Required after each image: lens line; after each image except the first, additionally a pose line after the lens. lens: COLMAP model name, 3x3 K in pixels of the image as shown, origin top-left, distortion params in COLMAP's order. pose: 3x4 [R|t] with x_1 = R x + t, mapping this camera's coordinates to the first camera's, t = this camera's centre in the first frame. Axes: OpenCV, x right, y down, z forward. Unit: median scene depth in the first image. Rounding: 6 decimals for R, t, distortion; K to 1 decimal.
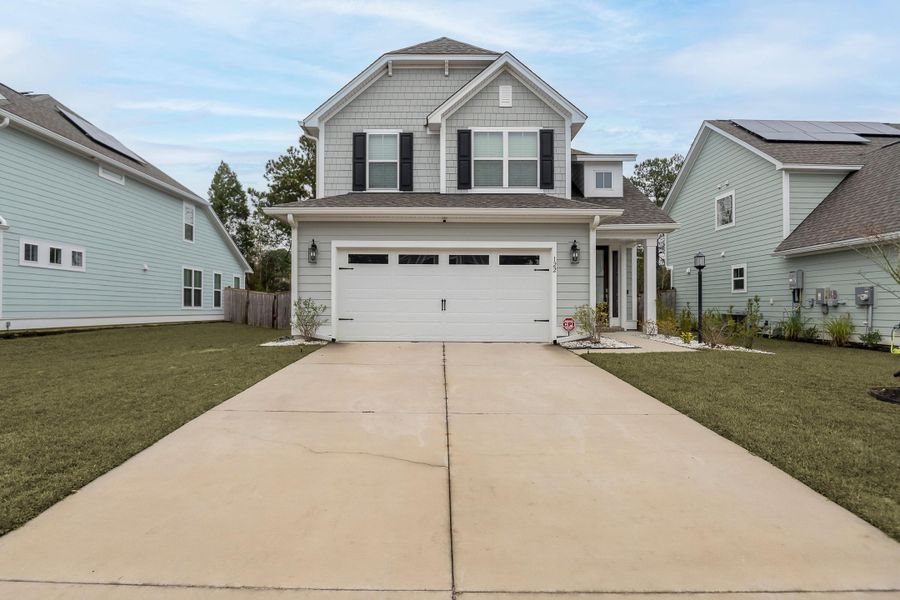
lens RADIAL K [[496.7, 0, 442.5], [0, 496.7, 305.2], [0, 0, 1]] dist [-0.027167, -0.002136]
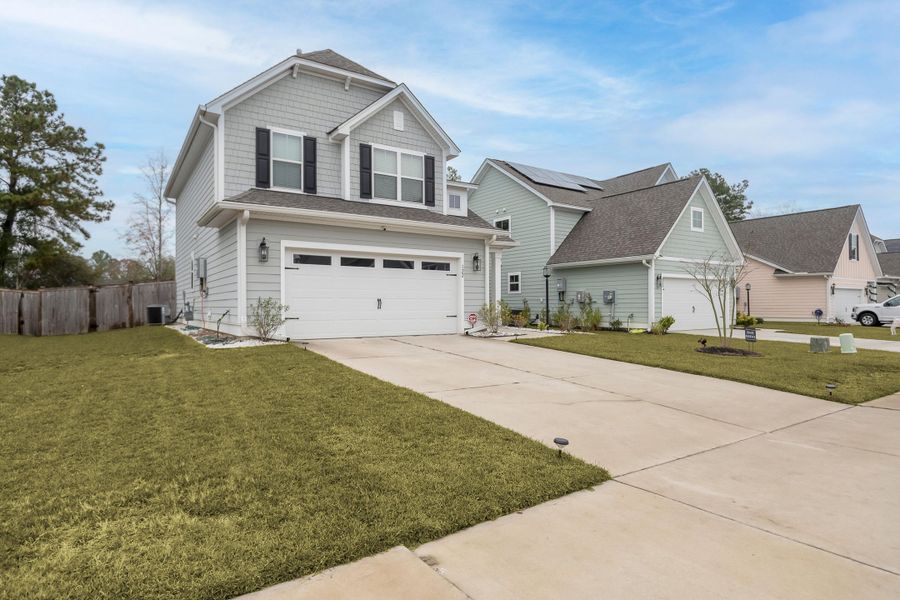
lens RADIAL K [[496.7, 0, 447.6], [0, 496.7, 302.4], [0, 0, 1]] dist [-0.027167, -0.002136]
pose [[0.829666, -0.003249, 0.558251, -0.413064], [0.004559, 0.999989, -0.000956, -0.001648], [-0.558242, 0.003338, 0.829672, -0.011279]]
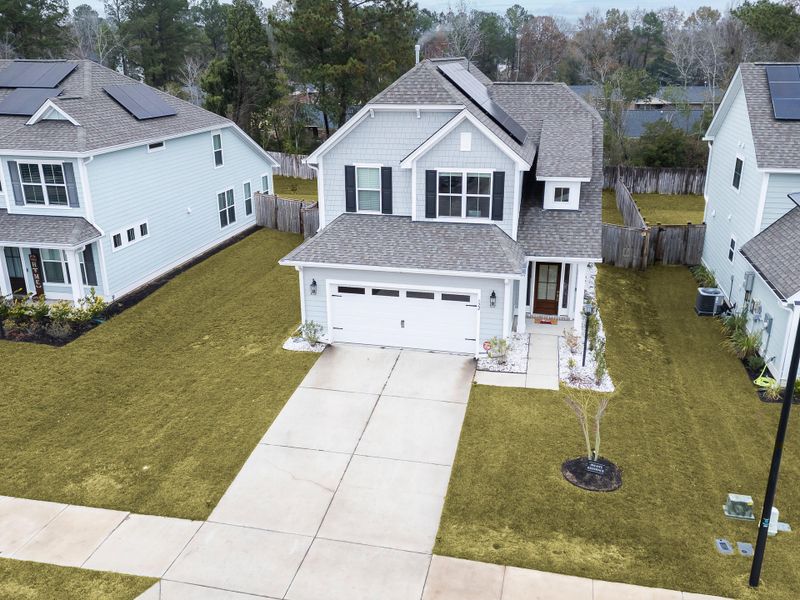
lens RADIAL K [[697.3, 0, 398.1], [0, 697.3, 298.6], [0, 0, 1]] dist [0.059398, -0.000309]
pose [[0.976160, 0.064124, -0.207364, 0.337414], [0.009096, 0.942439, 0.334253, -0.622948], [0.216862, -0.328171, 0.919388, -0.699014]]
